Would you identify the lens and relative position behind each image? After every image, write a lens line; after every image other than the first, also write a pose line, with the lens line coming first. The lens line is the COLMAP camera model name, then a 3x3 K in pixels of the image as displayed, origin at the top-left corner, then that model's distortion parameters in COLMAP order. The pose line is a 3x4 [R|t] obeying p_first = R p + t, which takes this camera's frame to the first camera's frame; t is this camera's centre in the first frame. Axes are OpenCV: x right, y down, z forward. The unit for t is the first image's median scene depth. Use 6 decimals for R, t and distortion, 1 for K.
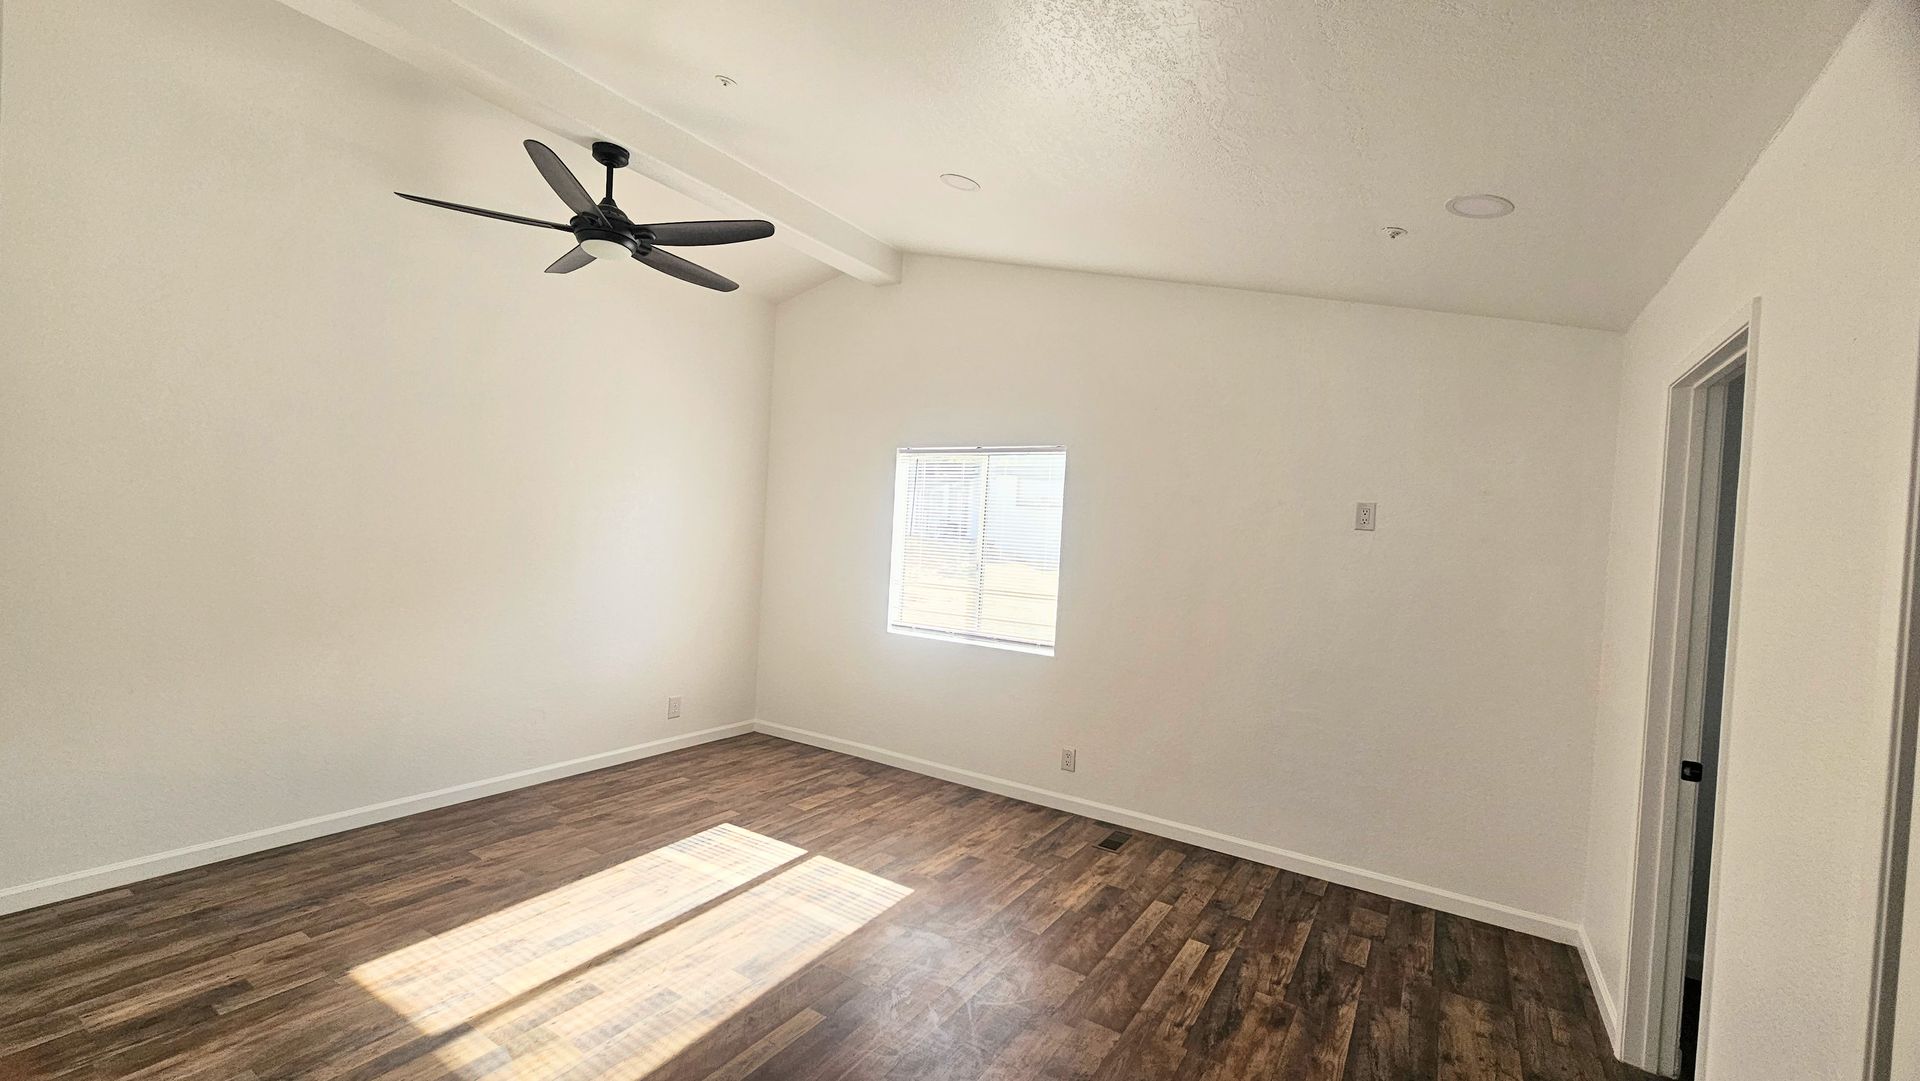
lens RADIAL K [[770.8, 0, 960.0], [0, 770.8, 540.5], [0, 0, 1]] dist [0.000651, 0.000192]
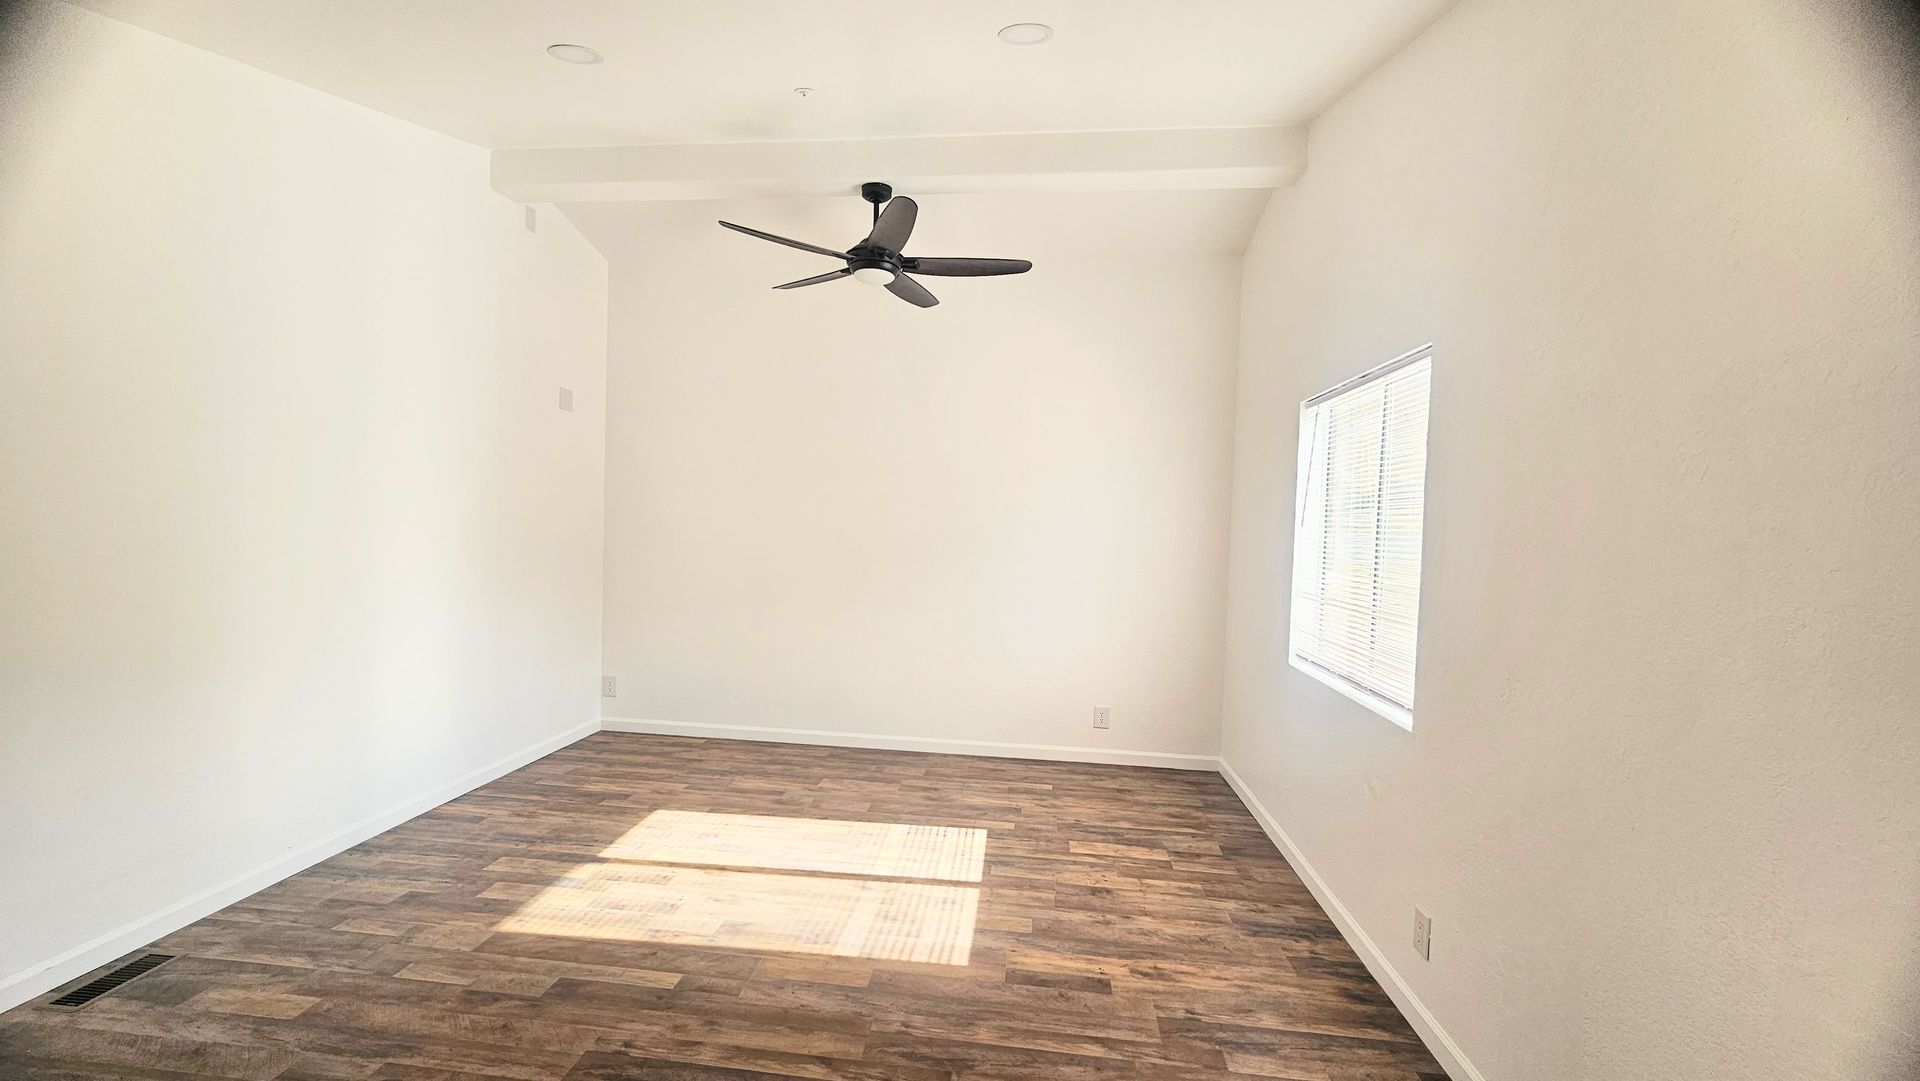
lens RADIAL K [[770.8, 0, 960.0], [0, 770.8, 540.5], [0, 0, 1]] dist [0.000651, 0.000192]
pose [[0.438607, -0.024782, -0.898337, 0.569147], [-0.010778, 0.999403, -0.032832, 0.034188], [0.898614, 0.024083, 0.438078, 0.542158]]
